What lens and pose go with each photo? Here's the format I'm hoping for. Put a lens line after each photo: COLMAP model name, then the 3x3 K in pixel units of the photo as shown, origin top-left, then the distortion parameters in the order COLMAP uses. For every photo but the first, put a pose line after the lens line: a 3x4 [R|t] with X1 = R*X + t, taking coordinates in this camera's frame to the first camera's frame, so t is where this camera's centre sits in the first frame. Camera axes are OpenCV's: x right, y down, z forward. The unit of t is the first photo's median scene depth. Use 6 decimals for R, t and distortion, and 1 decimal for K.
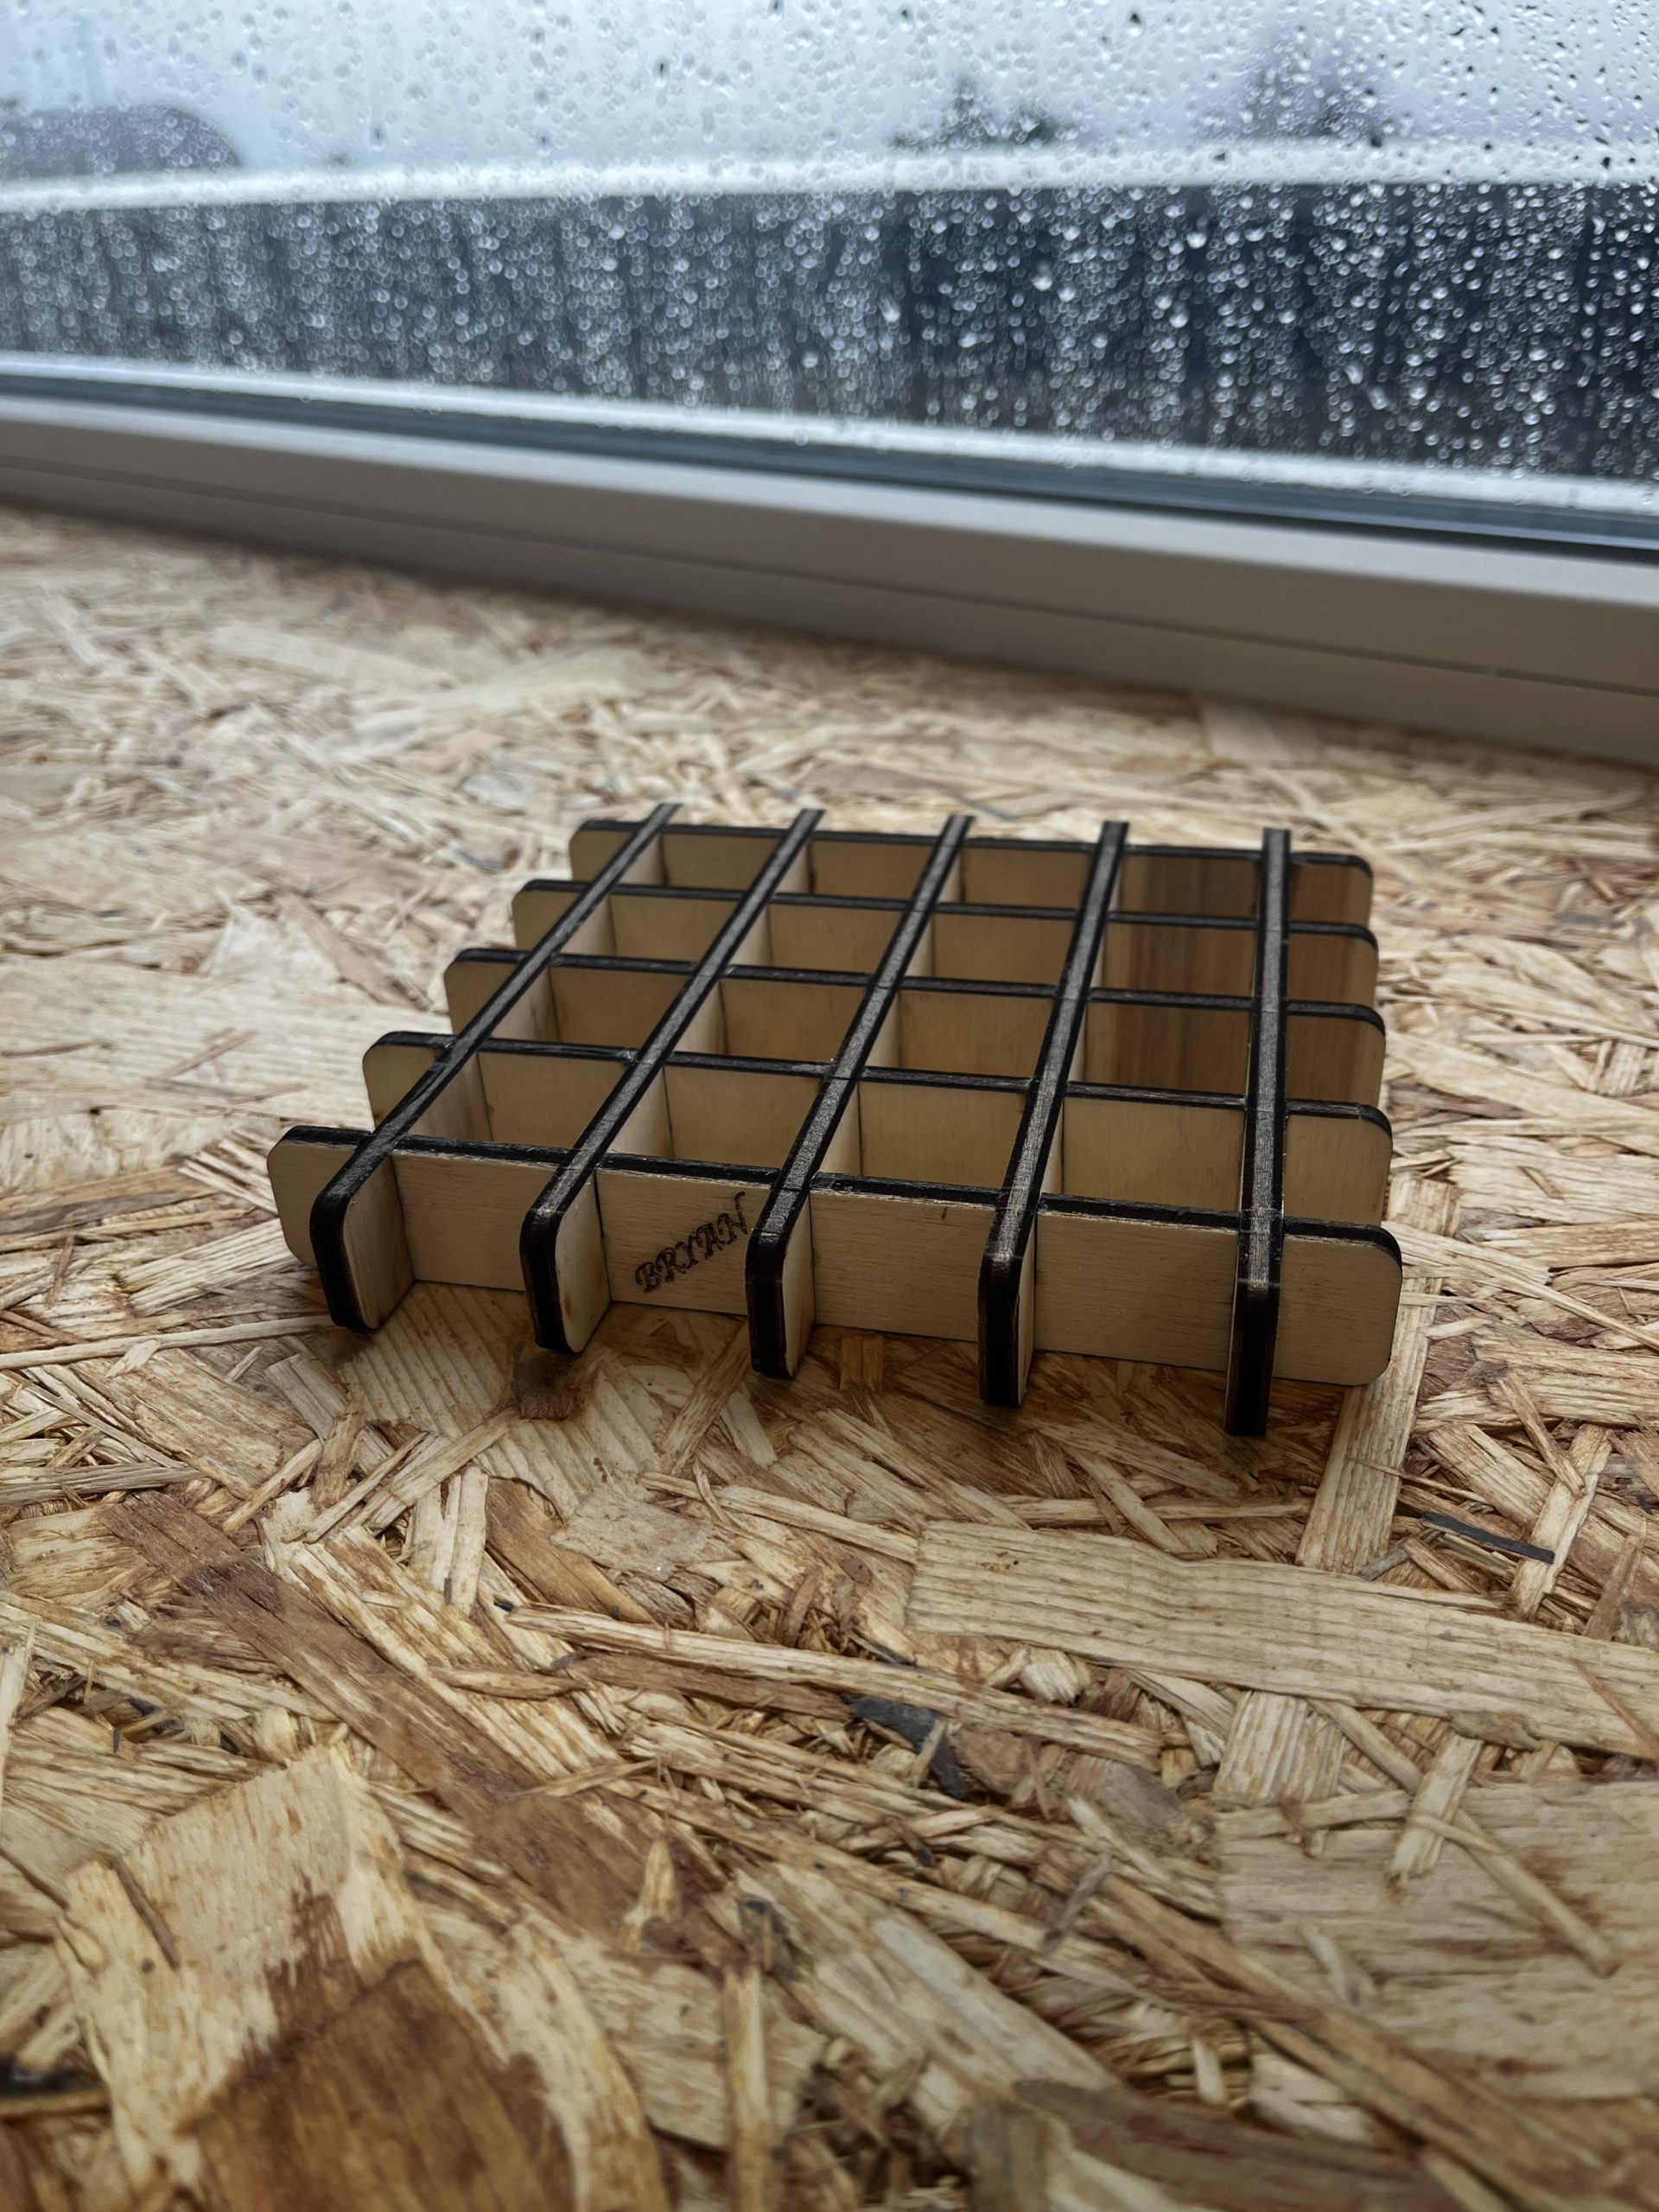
lens RADIAL K [[1735.5, 0, 825.0], [0, 1735.5, 1124.7], [0, 0, 1]] dist [0.009012, -0.009159]
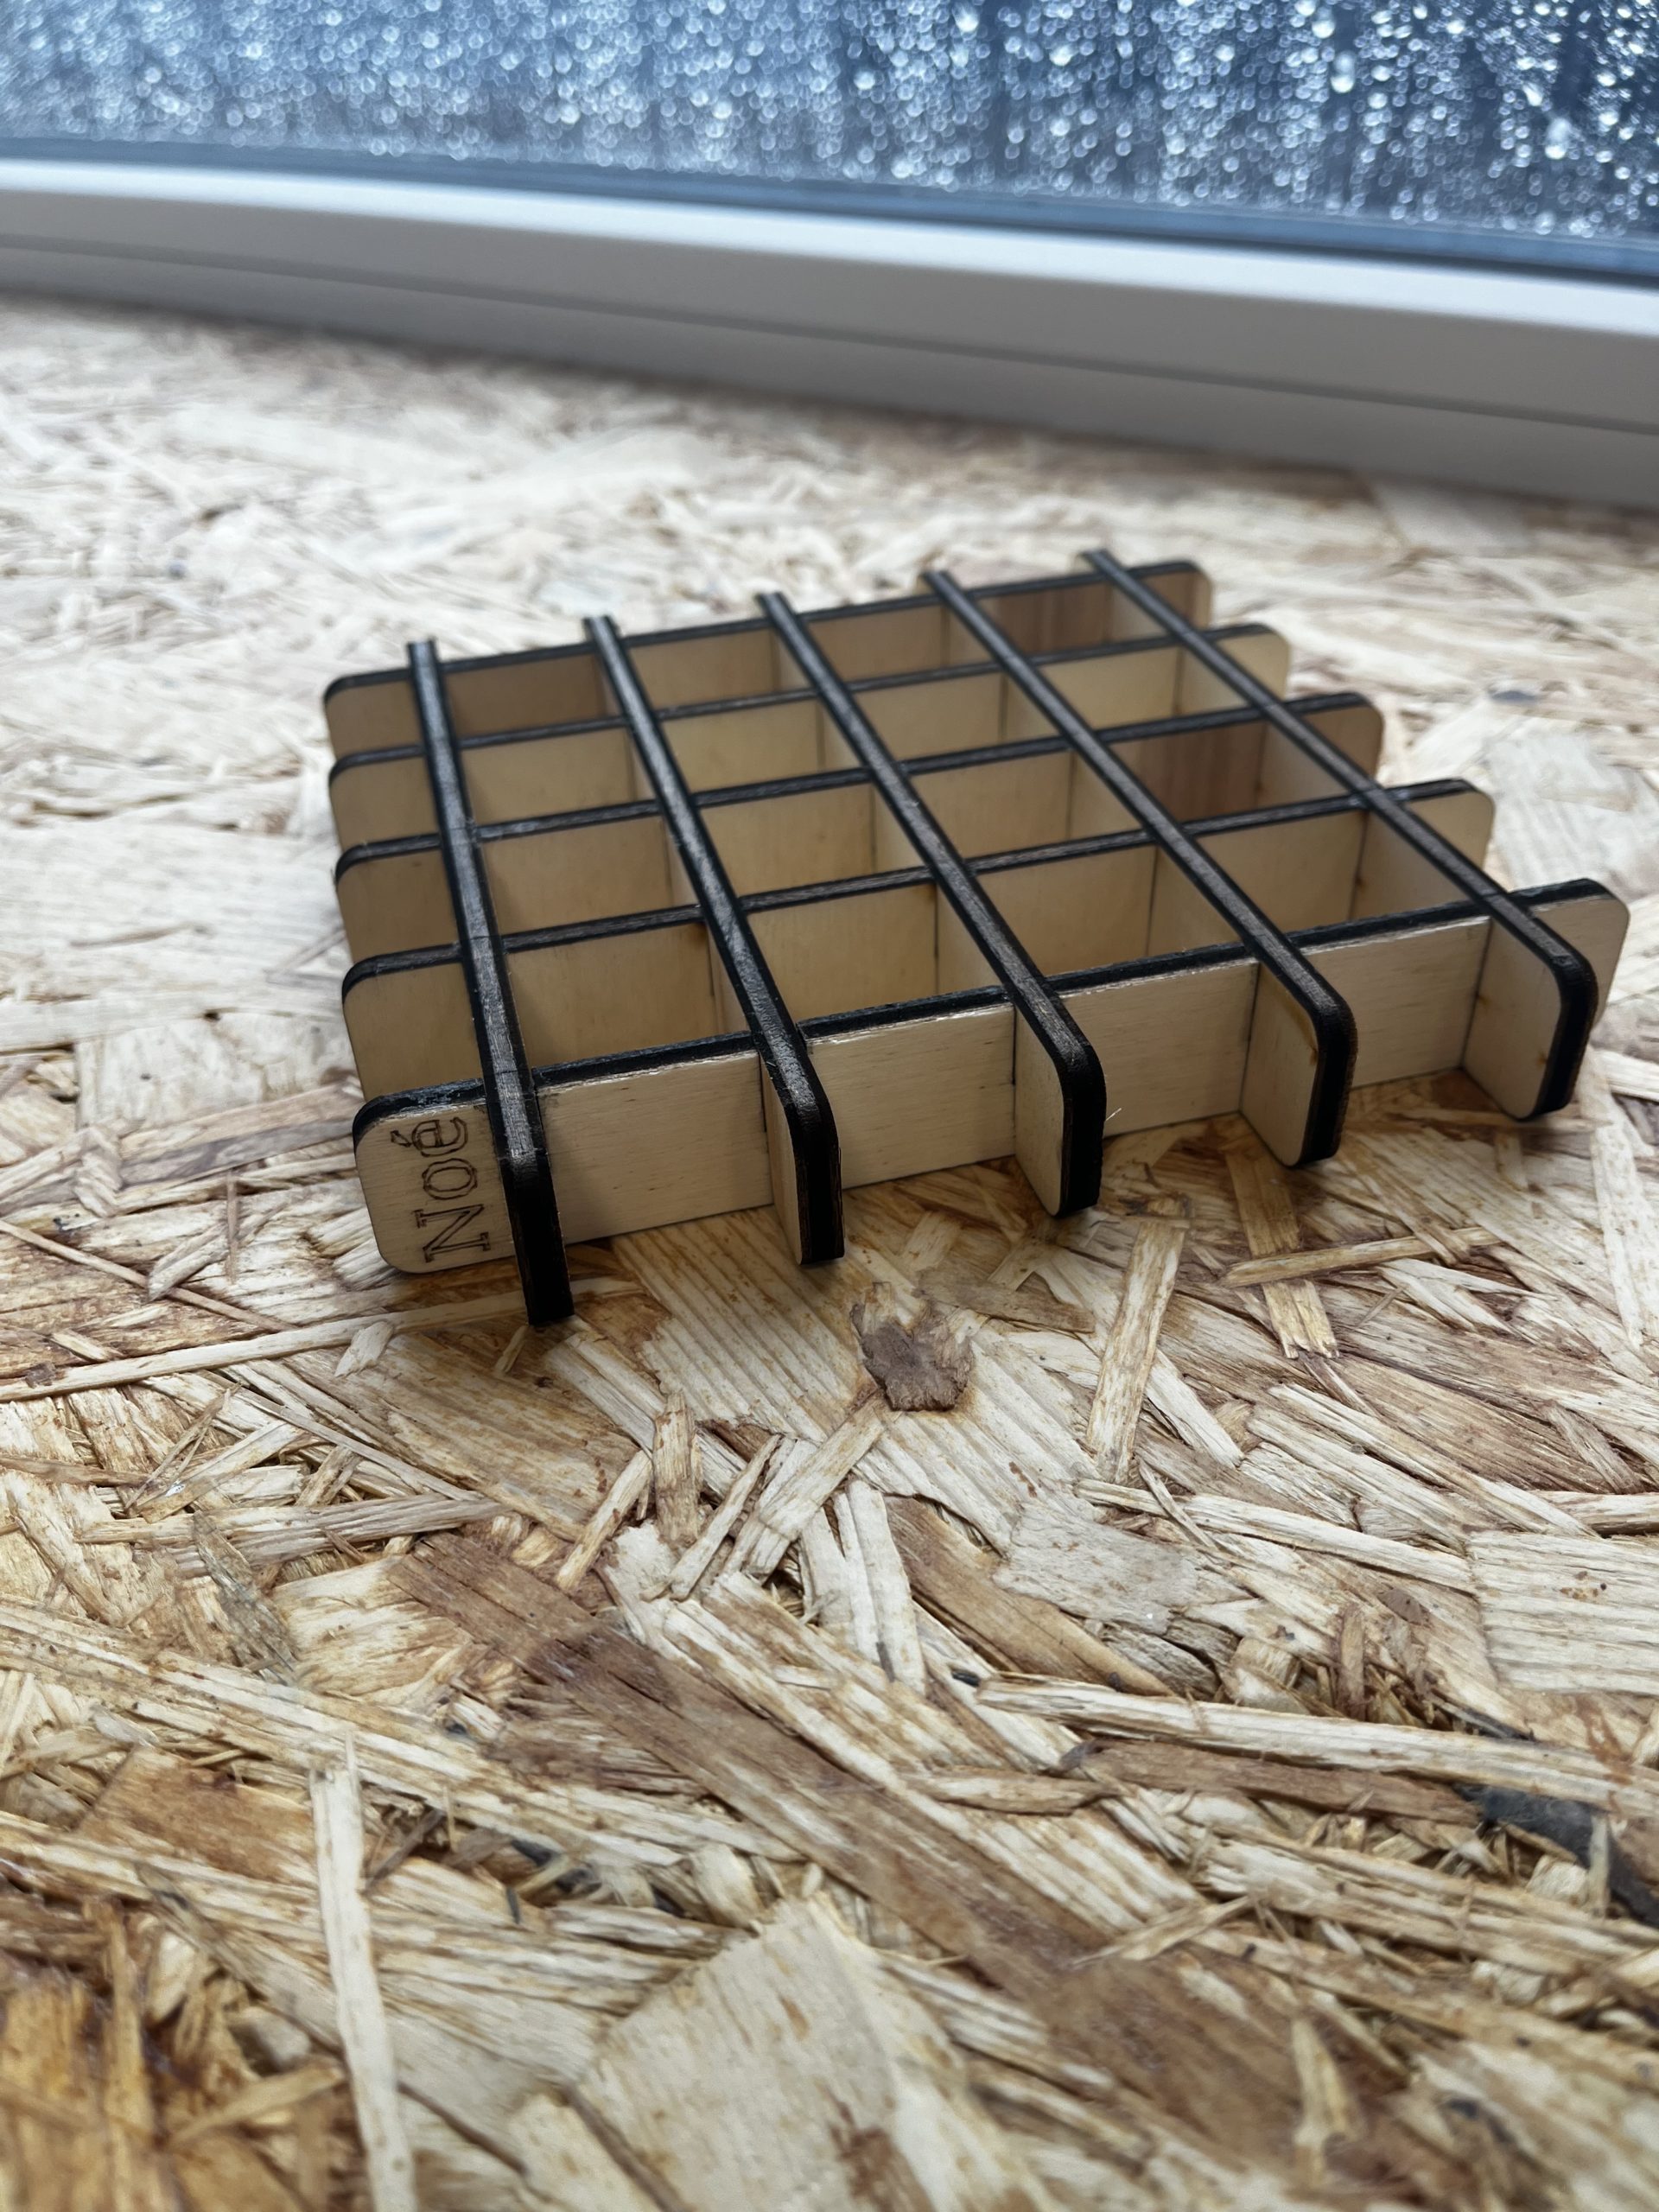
lens RADIAL K [[1730.0, 0, 824.5], [0, 1730.0, 1144.2], [0, 0, 1]] dist [0.040903, -0.101387]
pose [[0.997399, -0.038521, 0.060916, -0.130560], [0.031314, 0.992857, 0.115127, -0.022451], [-0.064915, -0.112920, 0.991481, 0.122313]]
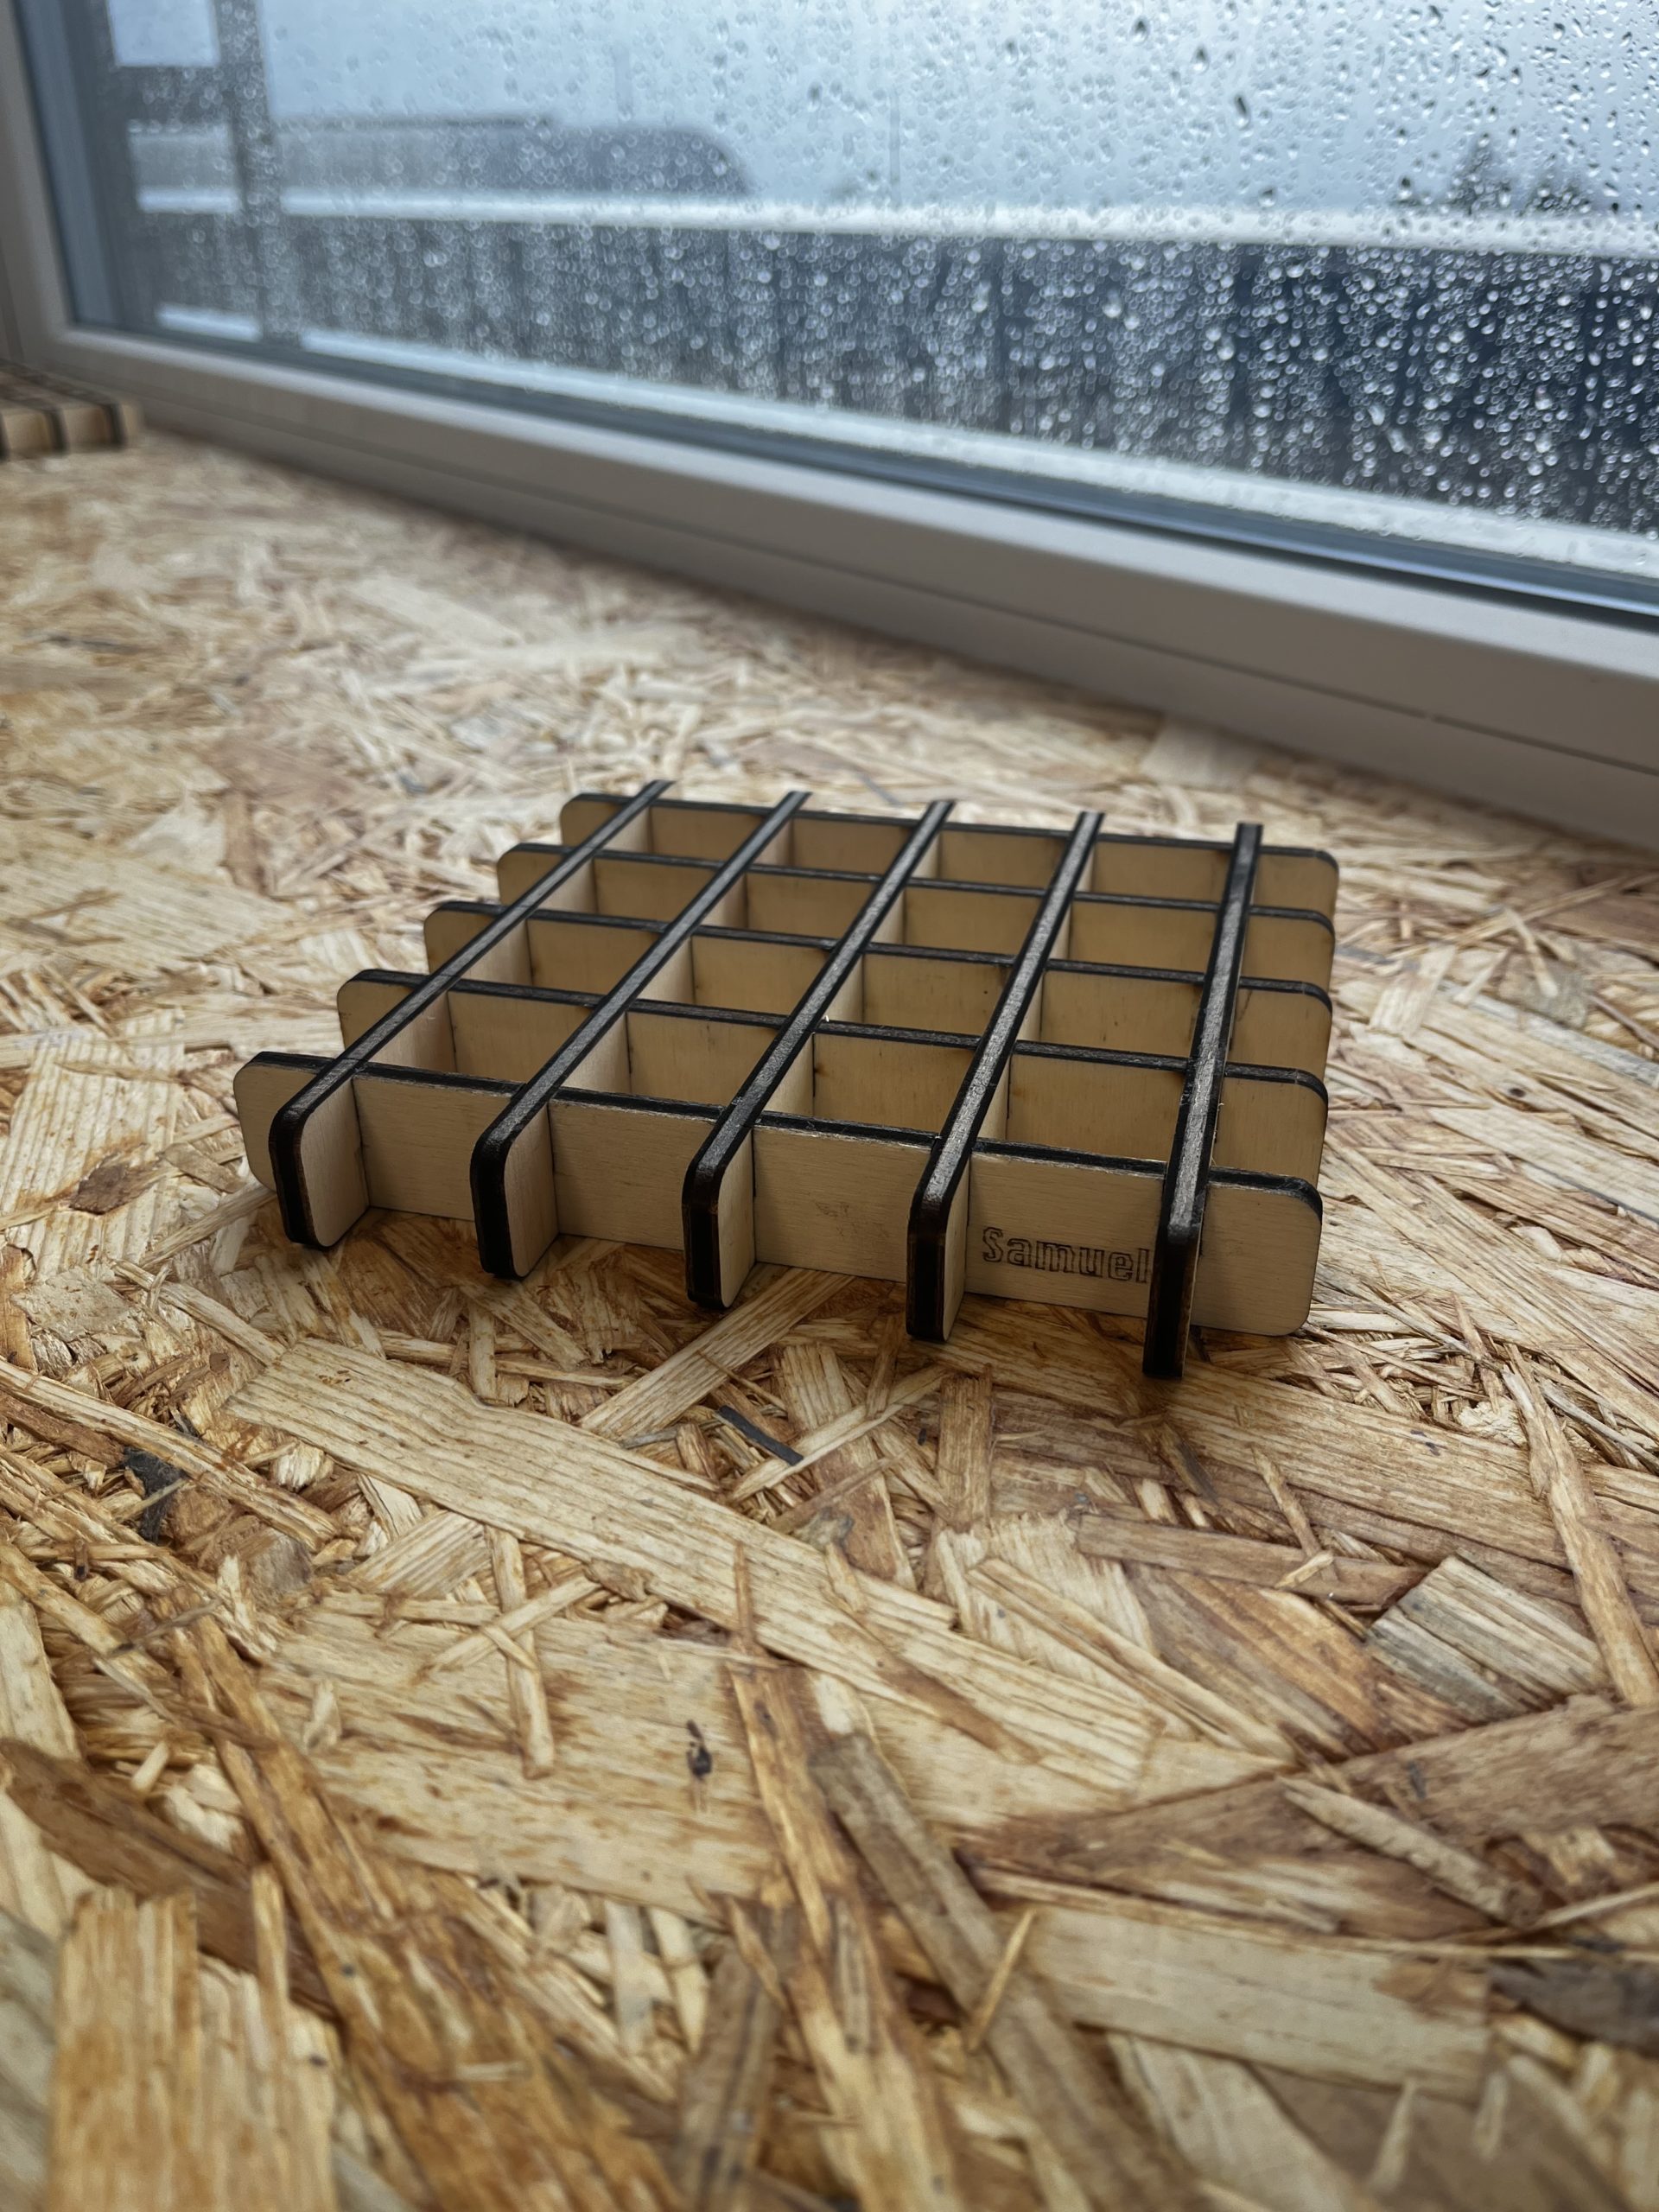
lens RADIAL K [[1736.9, 0, 829.5], [0, 1736.9, 1106.0], [0, 0, 1]] dist [0.009186, 0.009841]
pose [[0.968070, 0.148266, -0.202134, 0.280962], [-0.154307, 0.987918, -0.014372, 0.021818], [0.197561, 0.045104, 0.979252, -0.018045]]
